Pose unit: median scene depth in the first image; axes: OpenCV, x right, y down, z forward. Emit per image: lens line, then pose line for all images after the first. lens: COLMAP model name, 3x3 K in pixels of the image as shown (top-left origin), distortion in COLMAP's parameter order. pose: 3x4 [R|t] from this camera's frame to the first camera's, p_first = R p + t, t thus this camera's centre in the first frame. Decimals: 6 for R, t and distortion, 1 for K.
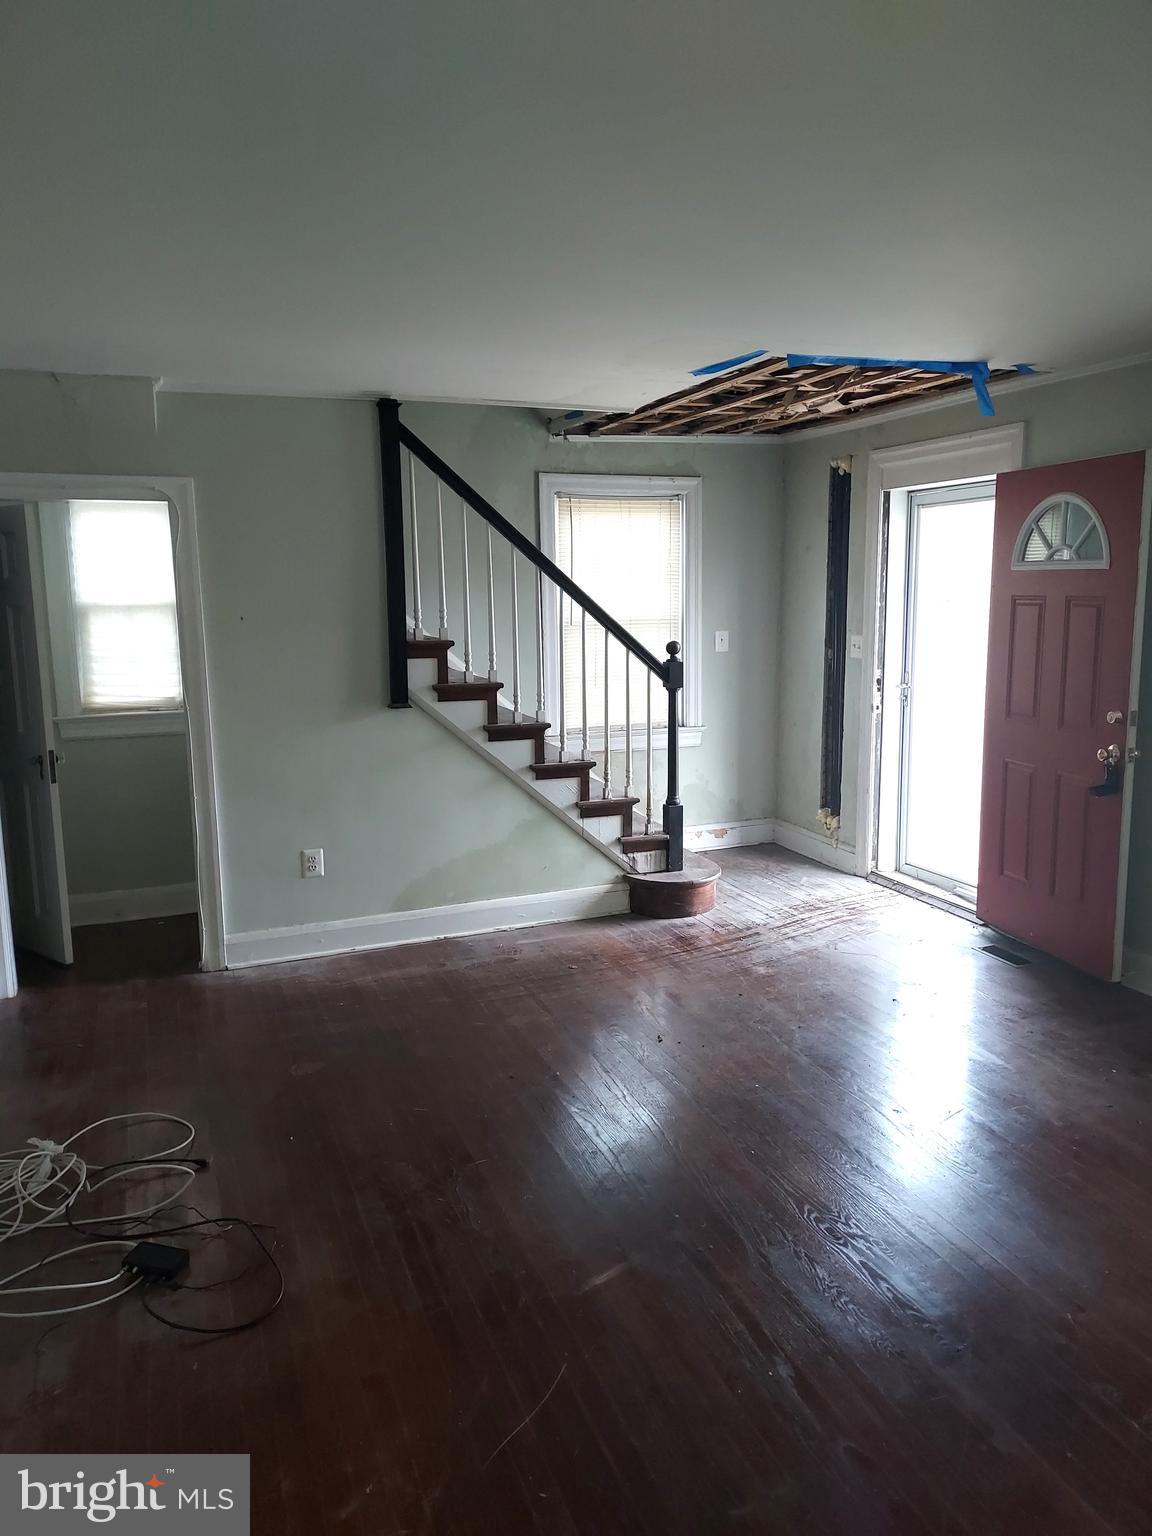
lens RADIAL K [[1097.0, 0, 580.1], [0, 1097.0, 771.6], [0, 0, 1]] dist [0.044504, -0.006968]
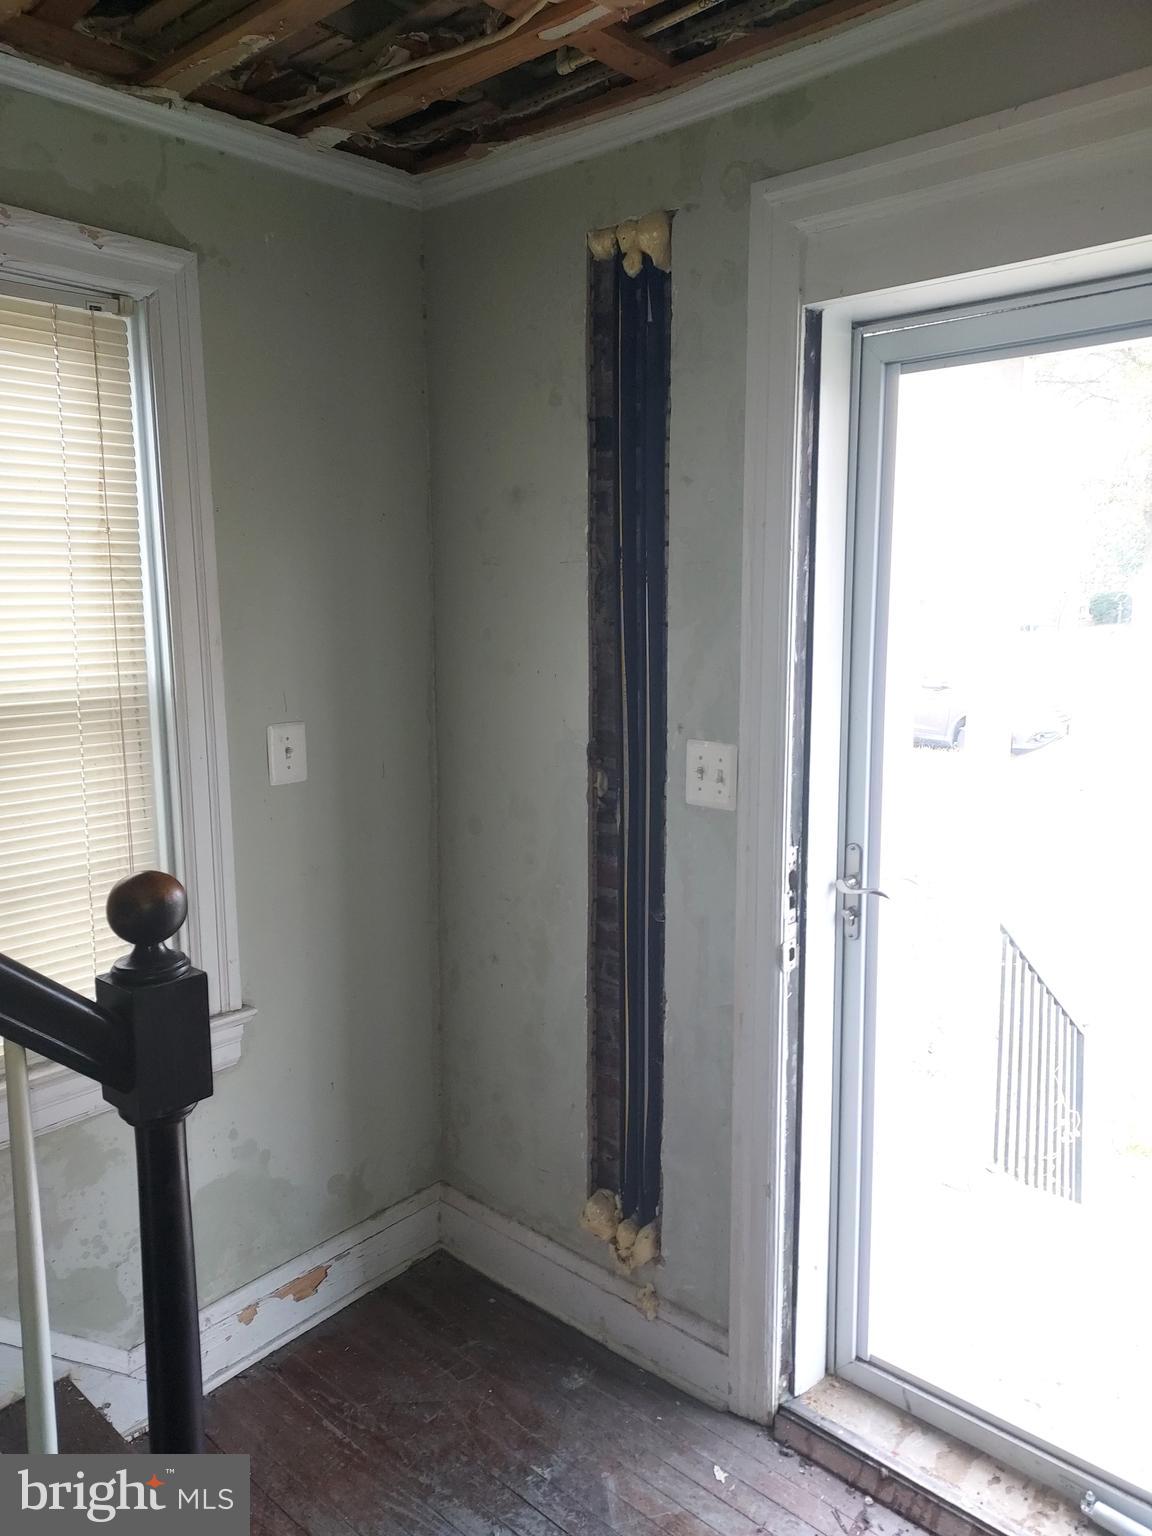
lens RADIAL K [[1097.0, 0, 587.1], [0, 1097.0, 757.7], [0, 0, 1]] dist [0.044504, -0.006968]
pose [[0.887018, -0.057796, 0.458103, 0.057676], [0.067689, 0.997693, -0.005193, -0.116972], [-0.456746, 0.035615, 0.888884, 0.694298]]
